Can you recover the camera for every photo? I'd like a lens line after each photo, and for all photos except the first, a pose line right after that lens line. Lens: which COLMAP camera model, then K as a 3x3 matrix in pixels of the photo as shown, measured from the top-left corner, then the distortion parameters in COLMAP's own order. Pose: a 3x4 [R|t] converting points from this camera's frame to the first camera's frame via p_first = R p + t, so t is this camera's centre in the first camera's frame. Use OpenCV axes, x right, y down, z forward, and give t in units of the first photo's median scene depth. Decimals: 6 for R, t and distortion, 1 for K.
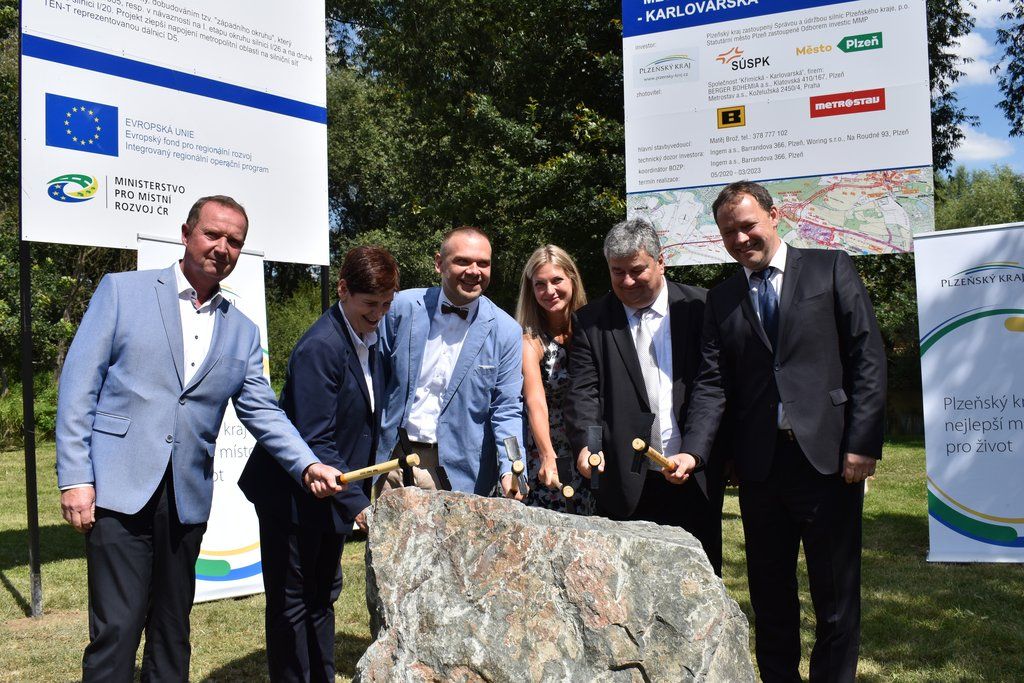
lens RADIAL K [[966.6, 0, 518.2], [0, 966.6, 346.0], [0, 0, 1]] dist [-0.084008, 0.013713]
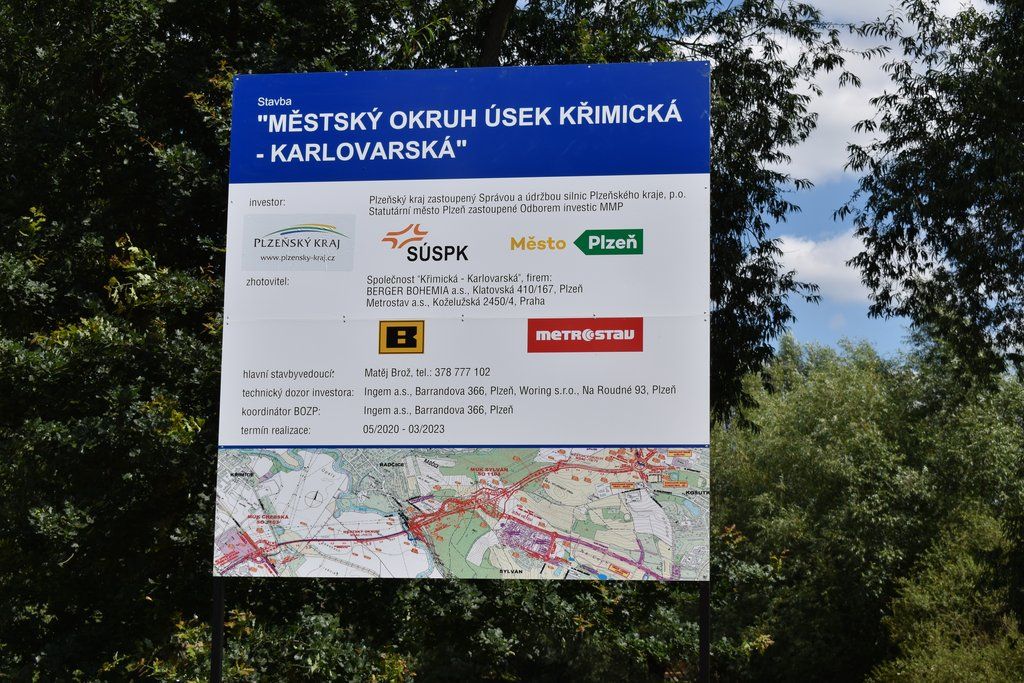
lens RADIAL K [[2007.9, 0, 514.7], [0, 2007.9, 346.1], [0, 0, 1]] dist [0.039659, 0.216838]
pose [[0.954871, 0.080595, 0.285876, -0.082536], [-0.038191, 0.987808, -0.150921, -0.048818], [-0.294554, 0.133192, 0.946307, -0.256188]]
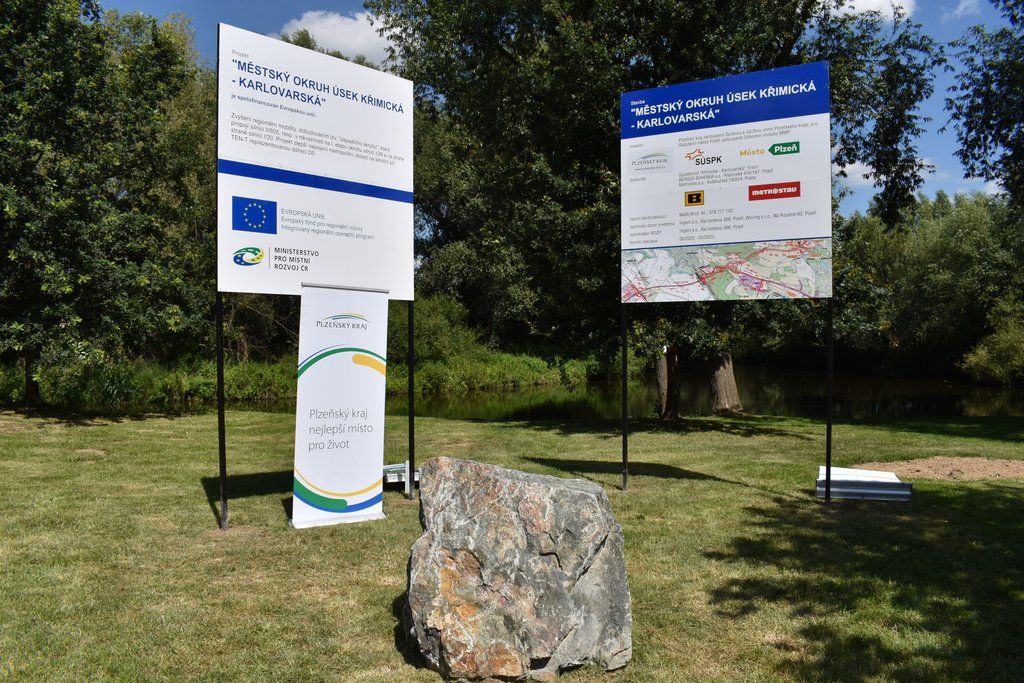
lens RADIAL K [[803.8, 0, 517.0], [0, 803.8, 344.4], [0, 0, 1]] dist [-0.092913, 0.014946]
pose [[0.996715, 0.017064, -0.079174, 0.064508], [-0.015761, 0.999730, 0.017052, -0.043170], [0.079444, -0.015749, 0.996715, -0.229078]]
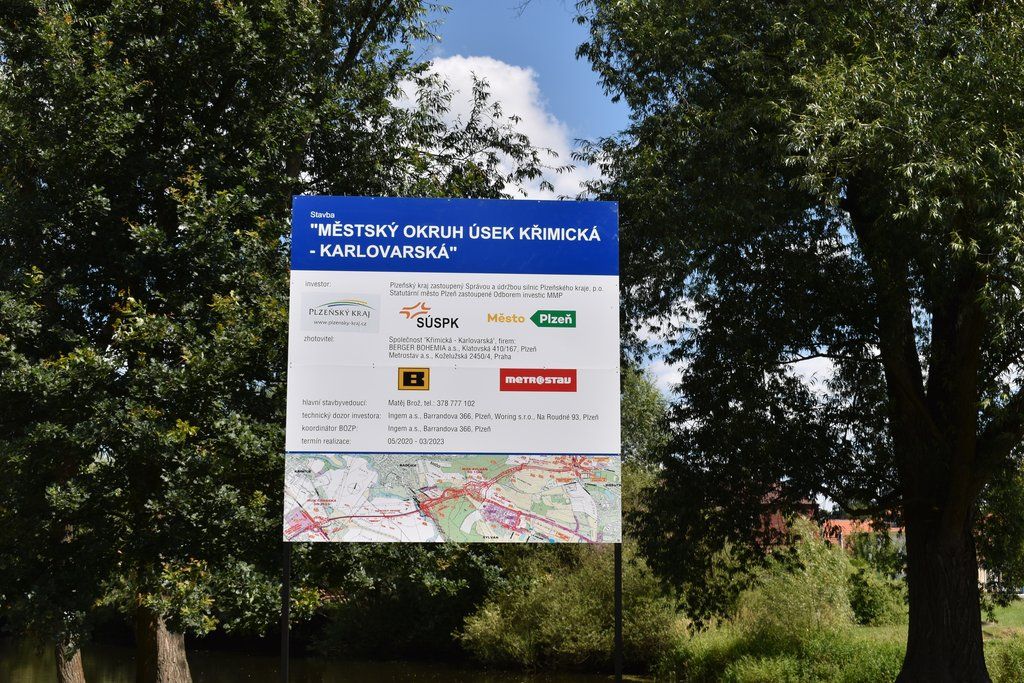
lens RADIAL K [[1480.8, 0, 512.0], [0, 1480.8, 341.5], [0, 0, 1]] dist [-0.009223, -0.053027]
pose [[0.865447, 0.104656, 0.489948, -0.430825], [-0.024896, 0.985714, -0.166577, -0.049535], [-0.500382, 0.131965, 0.855688, -0.271306]]
